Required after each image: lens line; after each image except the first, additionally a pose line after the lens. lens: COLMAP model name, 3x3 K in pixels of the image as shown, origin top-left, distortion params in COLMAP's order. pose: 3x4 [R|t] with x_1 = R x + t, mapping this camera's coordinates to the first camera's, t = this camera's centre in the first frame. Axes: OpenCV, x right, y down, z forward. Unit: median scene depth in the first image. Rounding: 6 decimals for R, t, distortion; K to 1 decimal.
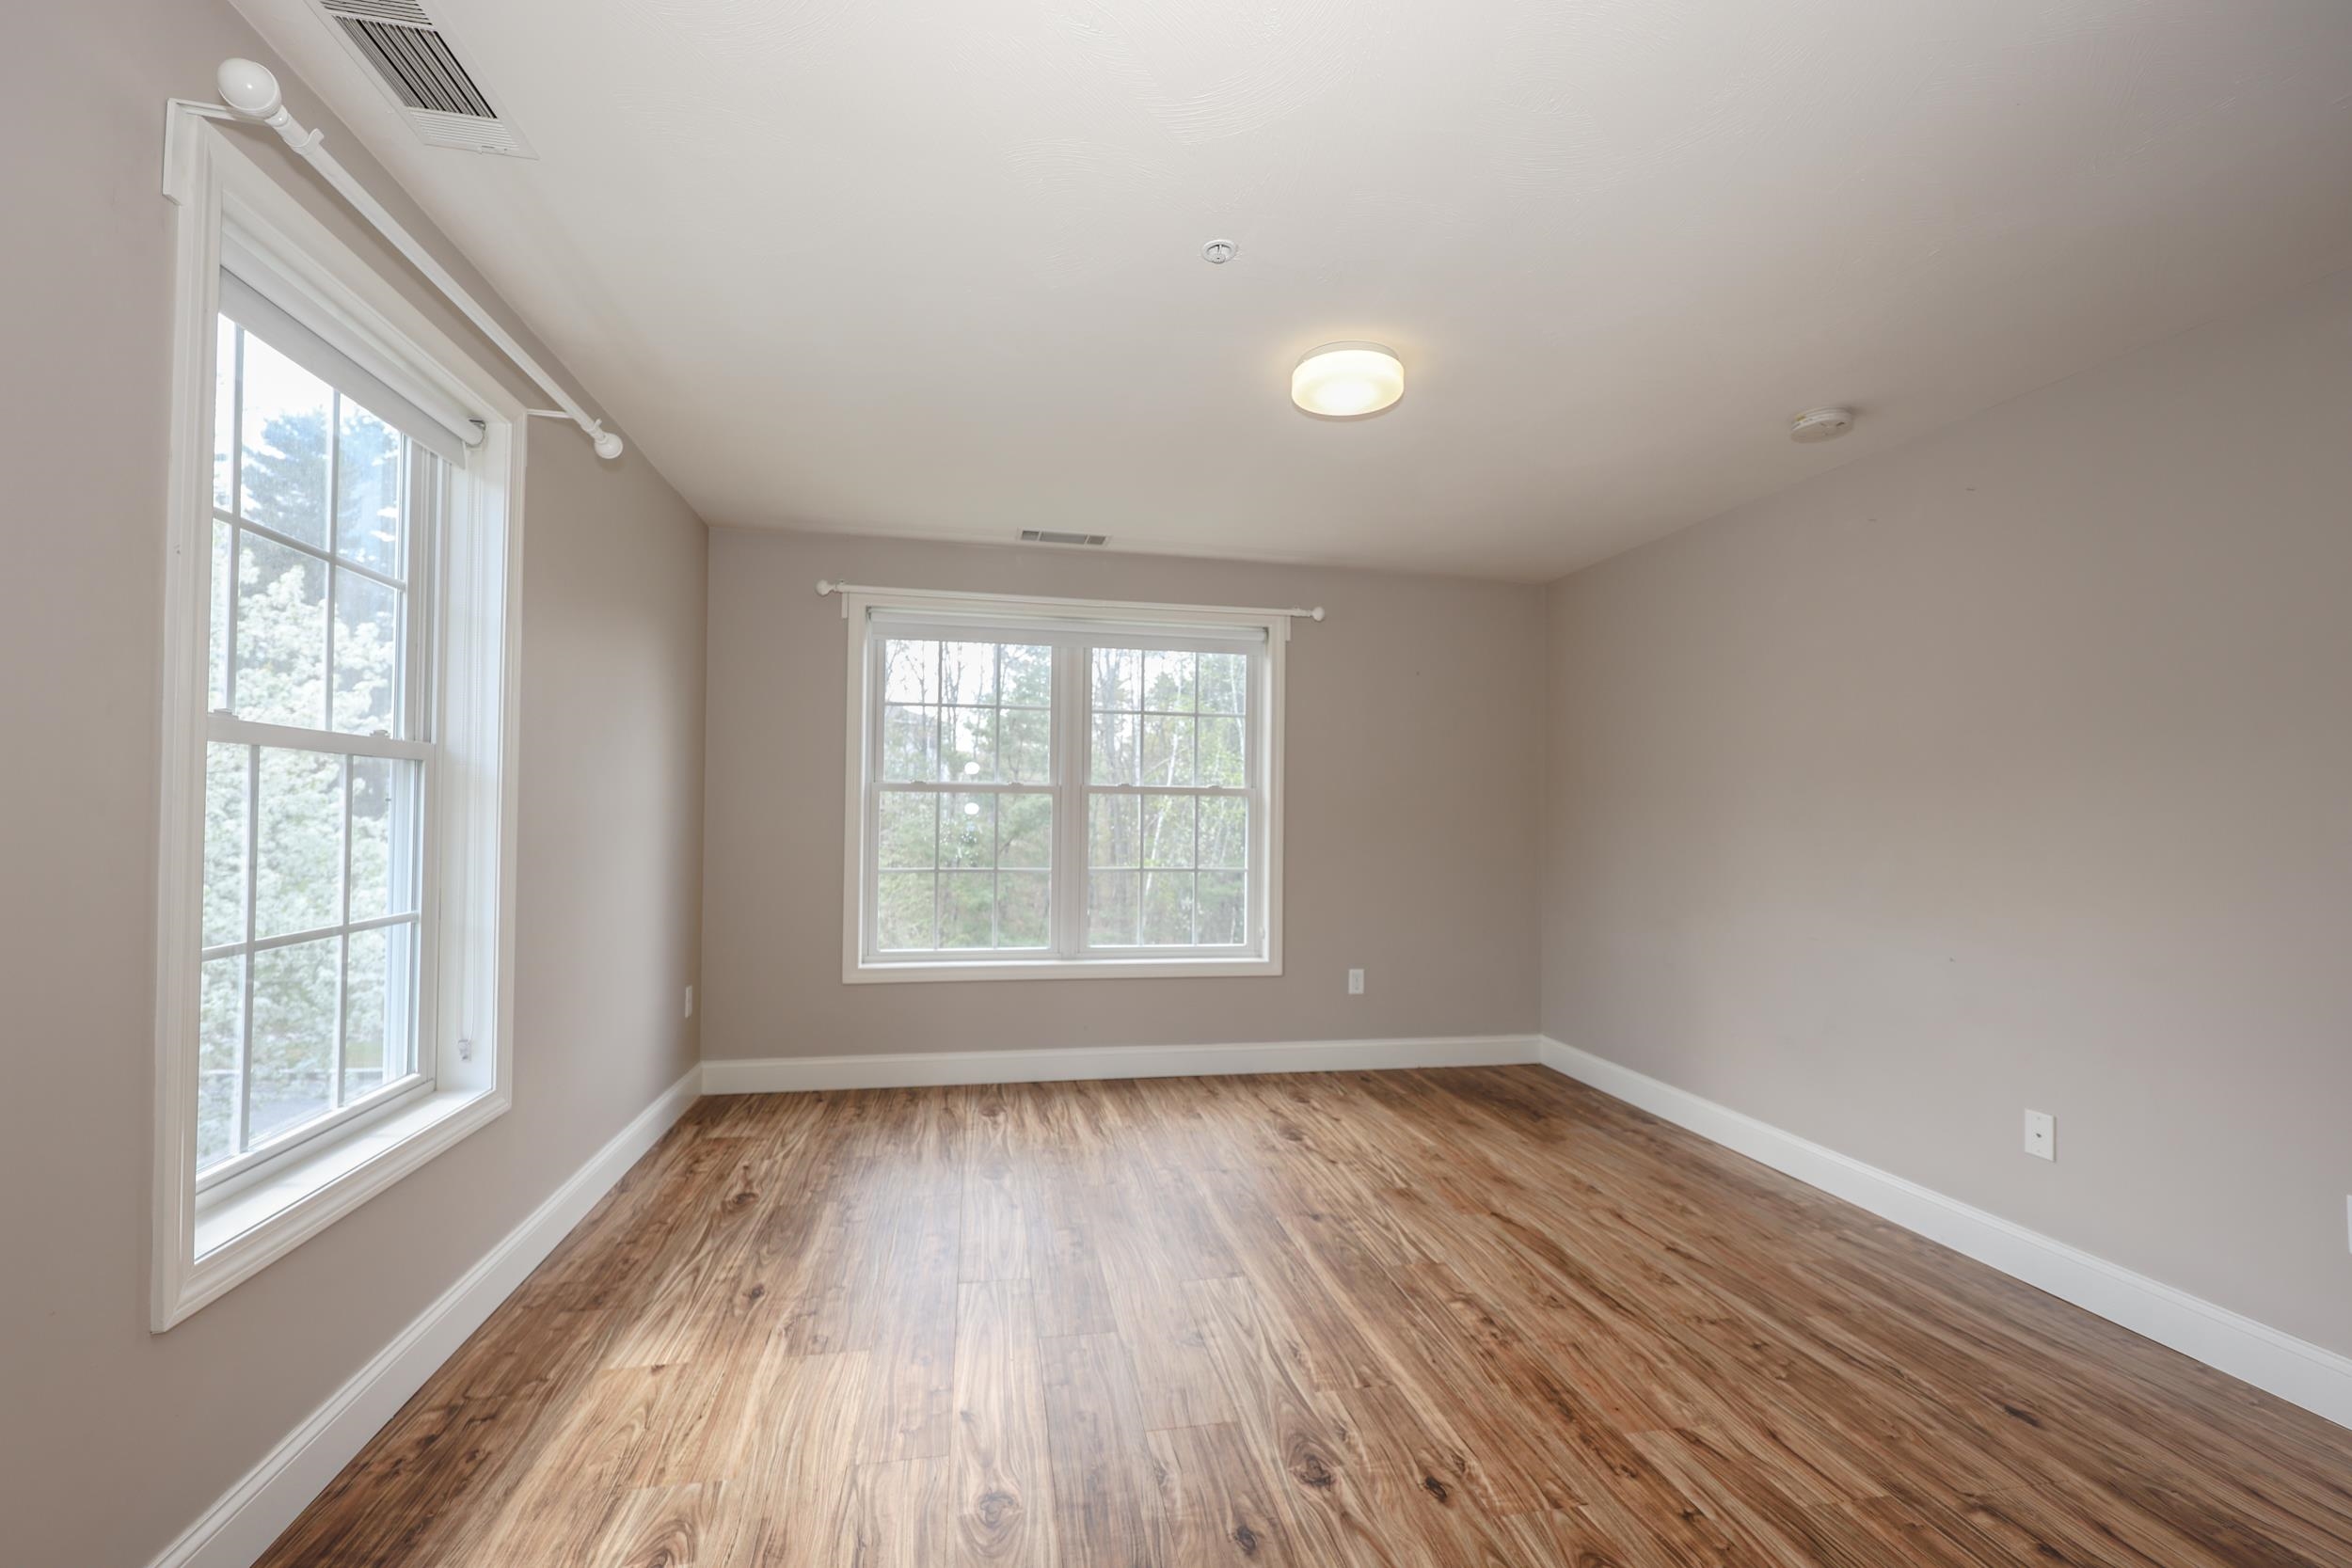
lens RADIAL K [[956.2, 0, 1172.0], [0, 956.2, 788.7], [0, 0, 1]] dist [0.004219, 0.000034]
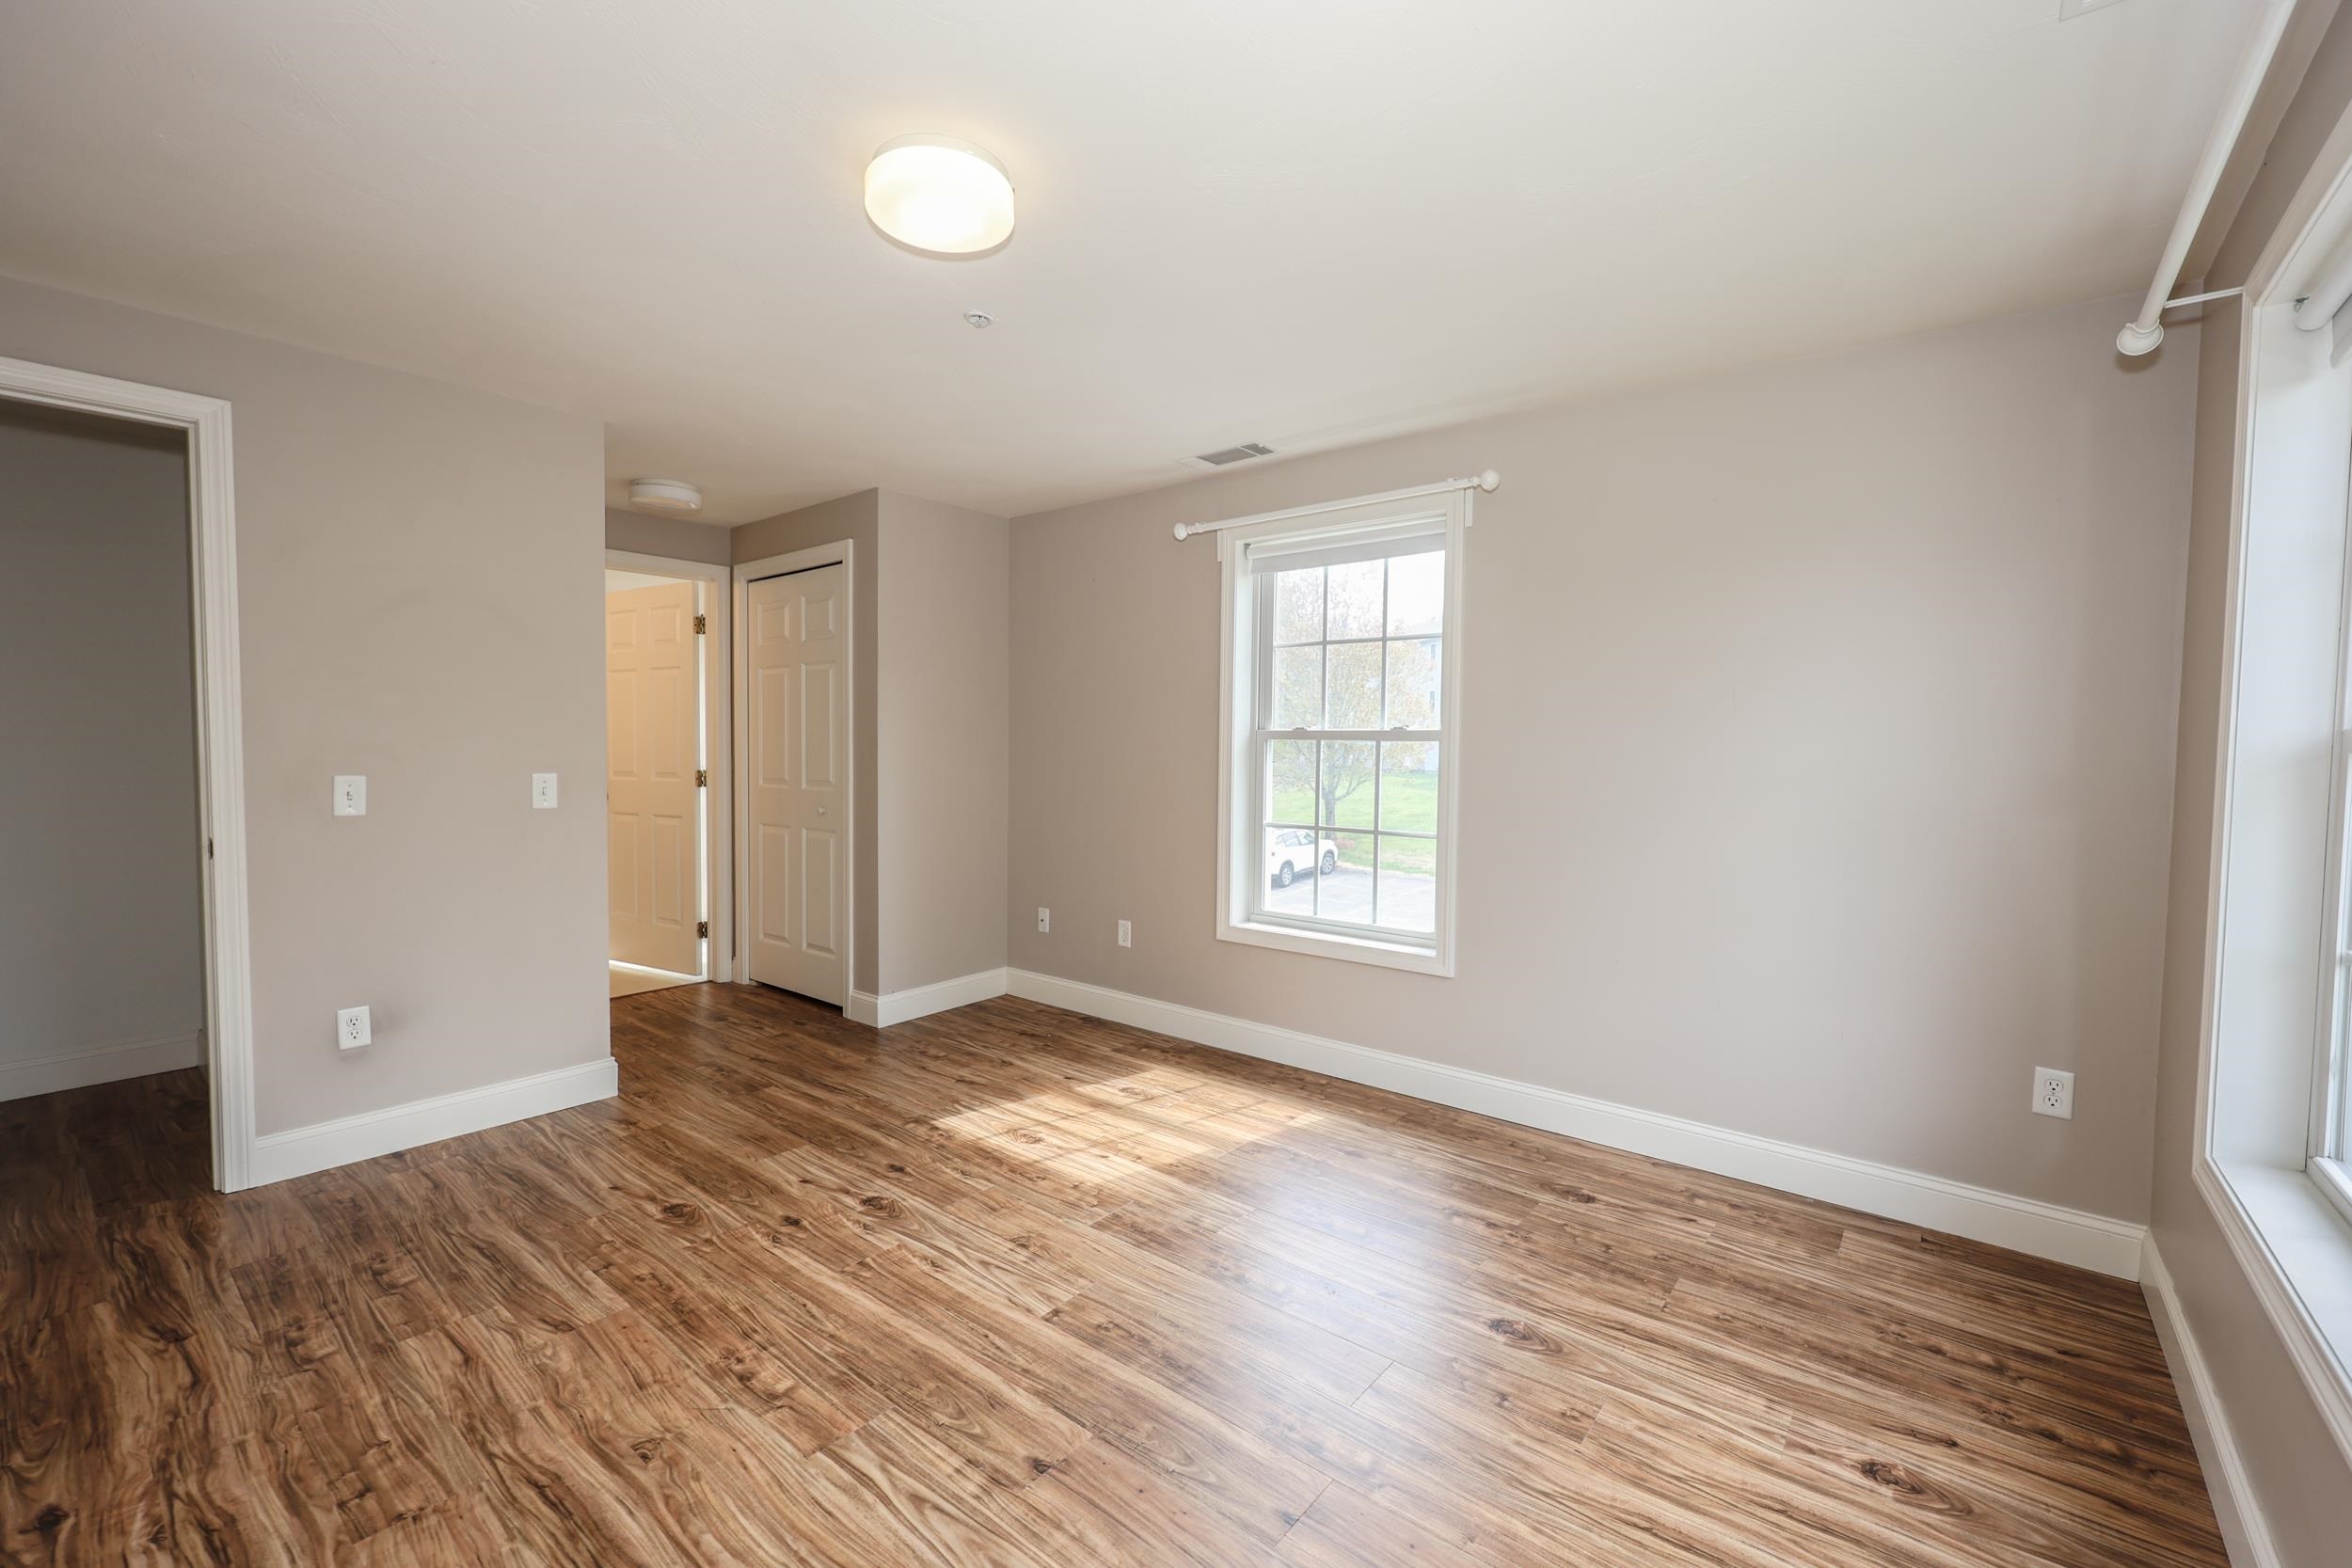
lens RADIAL K [[962.7, 0, 1140.4], [0, 962.7, 781.4], [0, 0, 1]] dist [-0.000511, -0.000193]
pose [[-0.784545, -0.000267, -0.620072, 0.581779], [-0.005890, 0.999958, 0.007021, 0.034186], [0.620044, 0.009160, -0.784514, 1.871174]]
